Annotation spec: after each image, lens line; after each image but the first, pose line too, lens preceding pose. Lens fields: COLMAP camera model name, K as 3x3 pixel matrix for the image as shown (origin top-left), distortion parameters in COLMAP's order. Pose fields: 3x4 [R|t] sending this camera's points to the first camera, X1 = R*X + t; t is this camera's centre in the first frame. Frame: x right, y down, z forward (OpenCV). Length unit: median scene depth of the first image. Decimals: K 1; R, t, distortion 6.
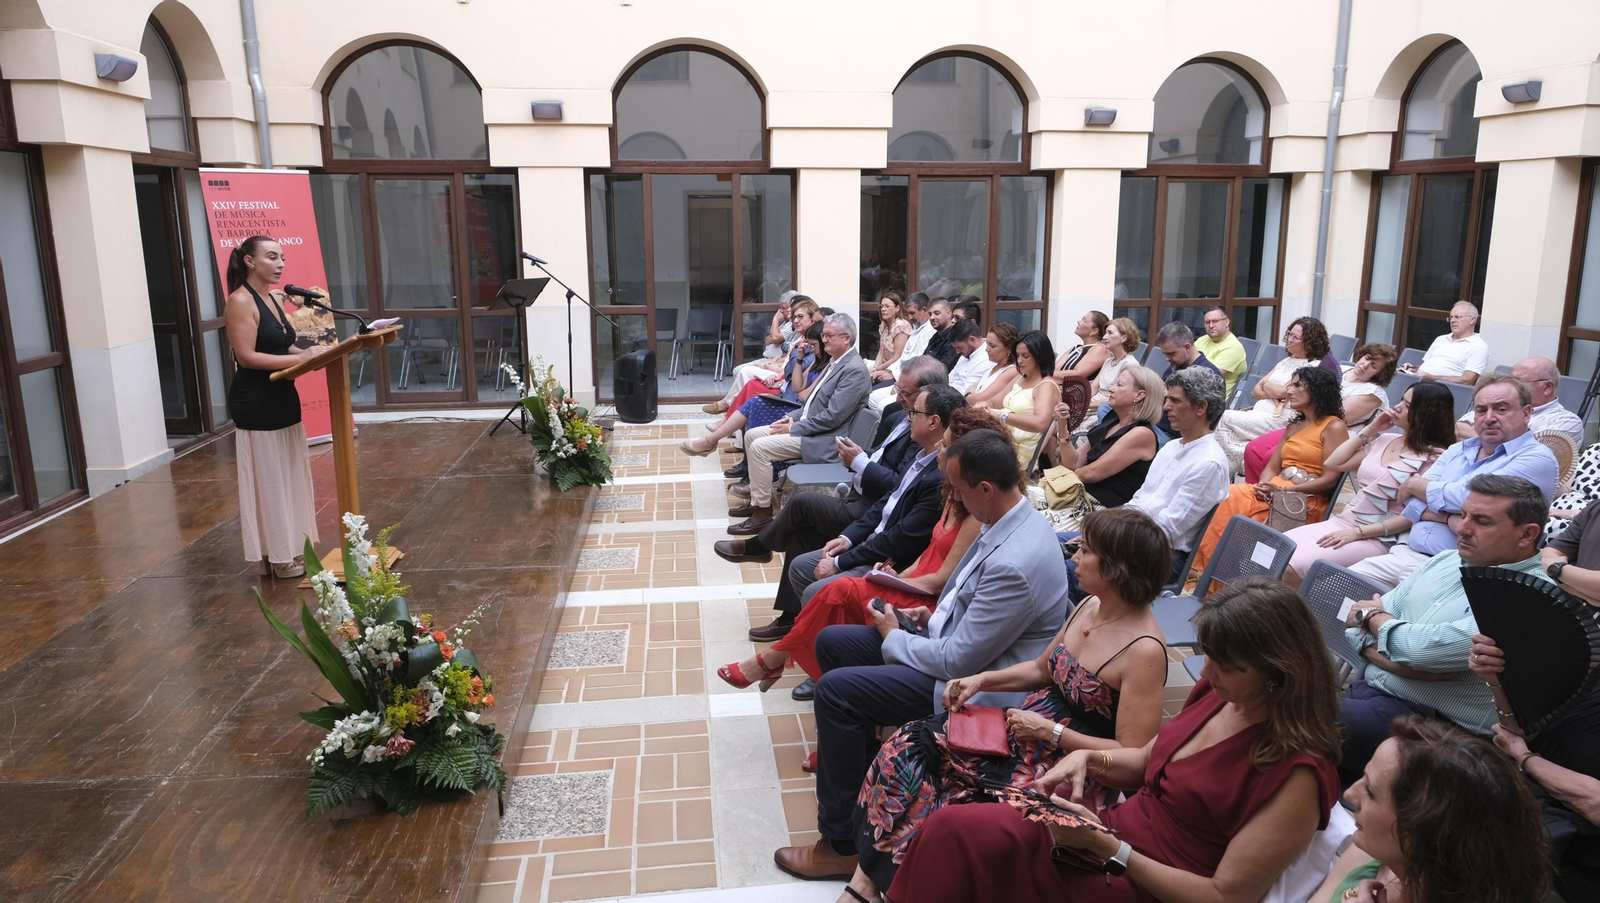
lens RADIAL K [[1025.4, 0, 800.0], [0, 1025.4, 451.5], [0, 0, 1]] dist [-0.041817, 0.002345]
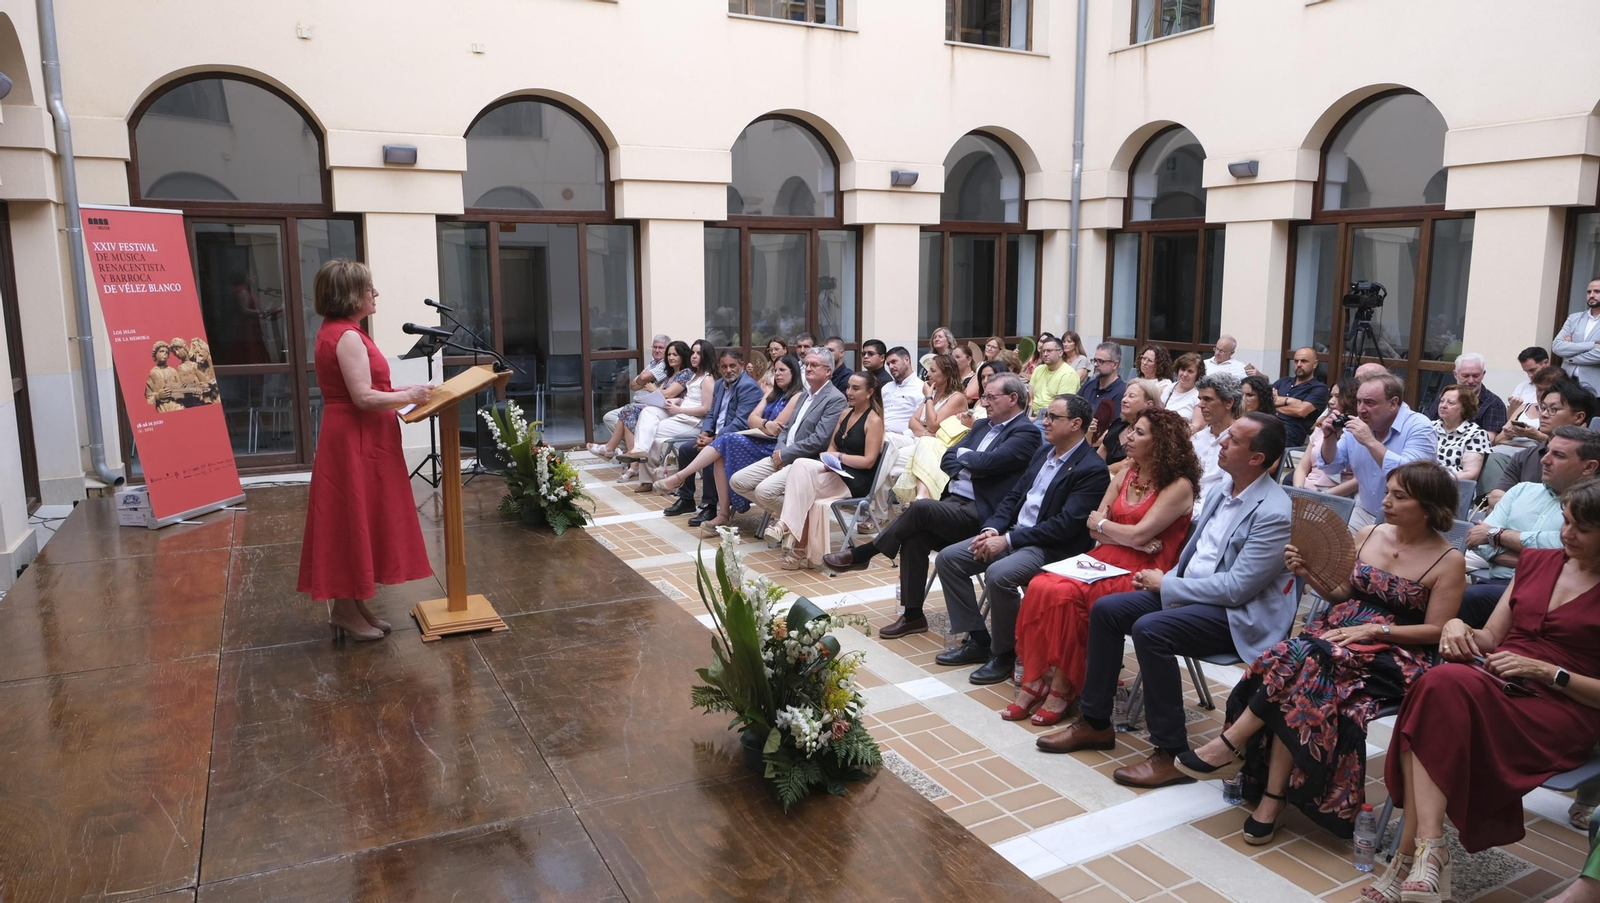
lens RADIAL K [[1025.4, 0, 800.0], [0, 1025.4, 451.5], [0, 0, 1]] dist [-0.041817, 0.002345]
pose [[0.940874, -0.054698, 0.334310, -0.213255], [0.071911, 0.996636, -0.039321, 0.009019], [-0.331035, 0.061036, 0.941642, -0.011377]]
